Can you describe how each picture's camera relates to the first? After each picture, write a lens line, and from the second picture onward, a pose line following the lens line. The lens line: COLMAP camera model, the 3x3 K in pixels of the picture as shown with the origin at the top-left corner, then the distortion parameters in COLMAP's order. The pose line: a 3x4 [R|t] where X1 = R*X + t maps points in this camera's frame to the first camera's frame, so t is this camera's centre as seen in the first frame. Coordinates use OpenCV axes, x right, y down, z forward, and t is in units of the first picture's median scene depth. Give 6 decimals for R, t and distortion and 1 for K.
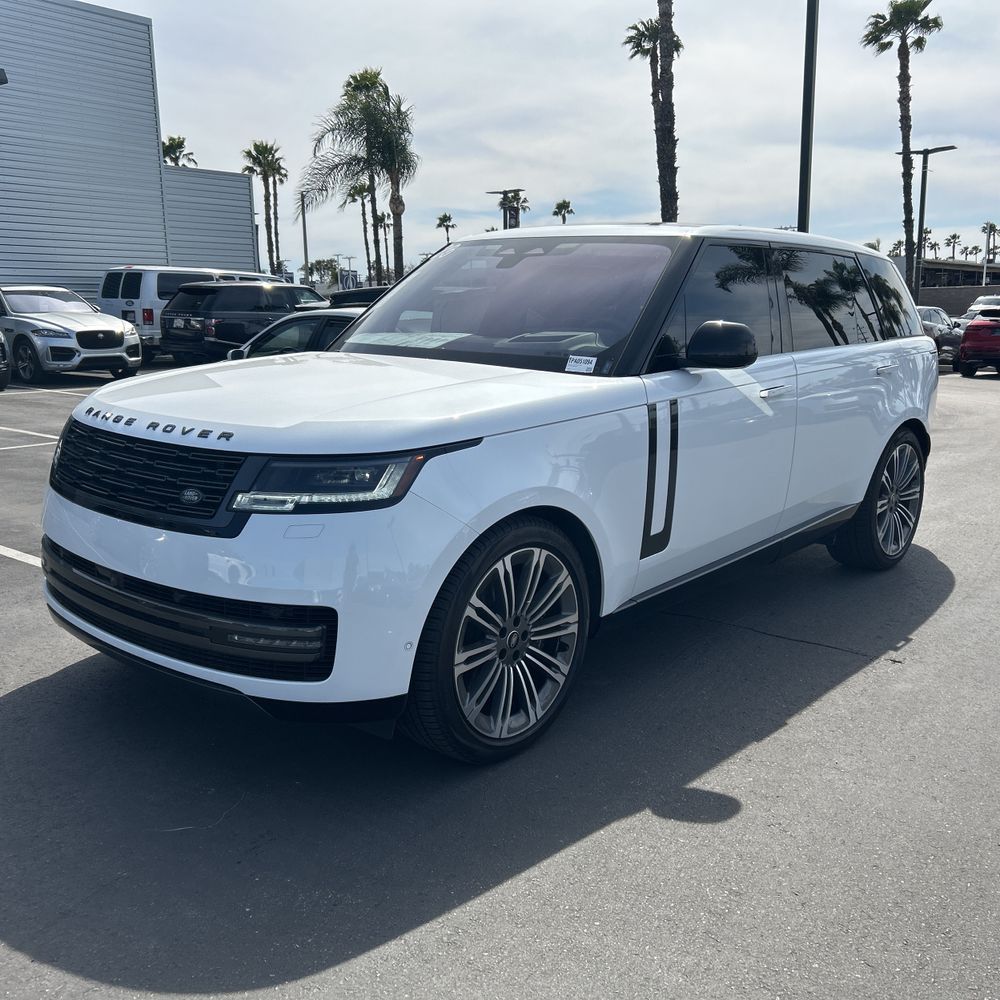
lens RADIAL K [[1059.3, 0, 462.8], [0, 1059.3, 494.8], [0, 0, 1]] dist [0.046804, -0.026169]
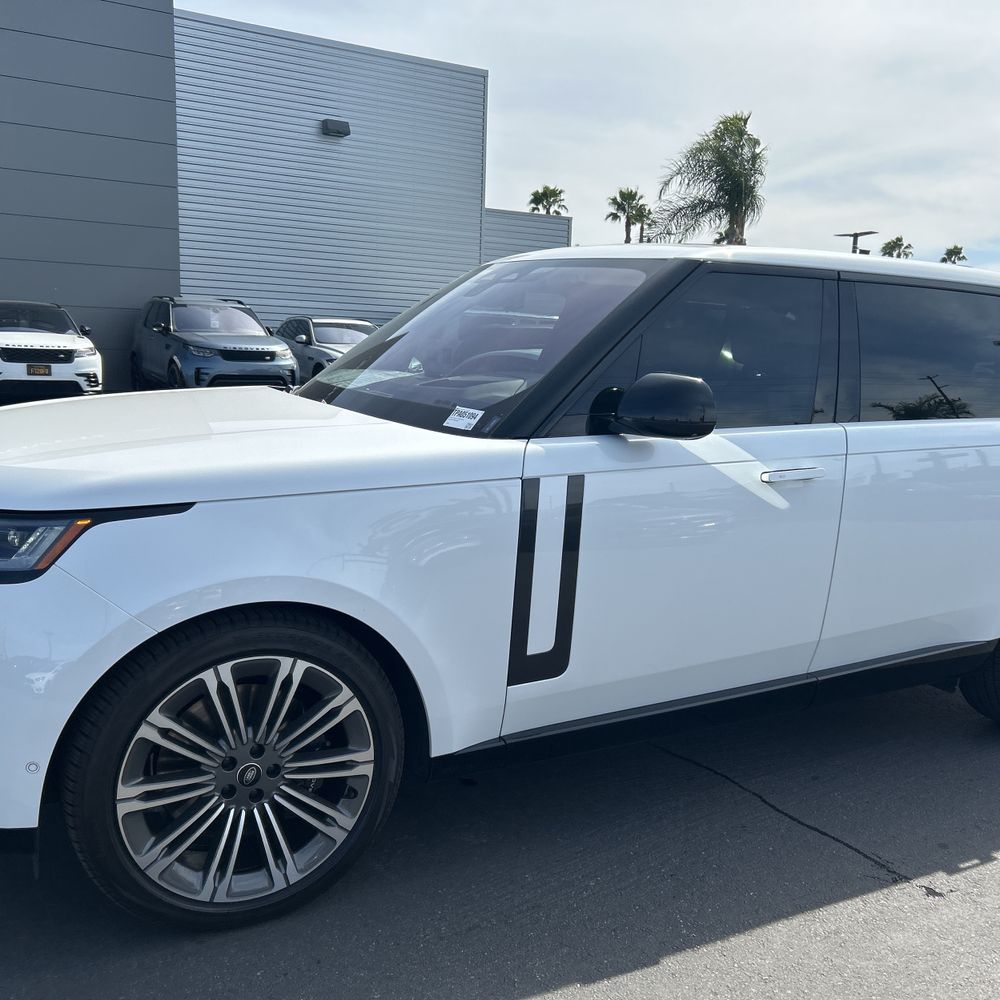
lens RADIAL K [[1028.9, 0, 456.0], [0, 1028.9, 503.8], [0, 0, 1]] dist [0.030862, -0.013613]
pose [[0.932770, 0.092924, -0.348288, 0.371953], [-0.102240, 0.994724, -0.008421, -0.055832], [0.345668, 0.043463, 0.937350, 0.312044]]
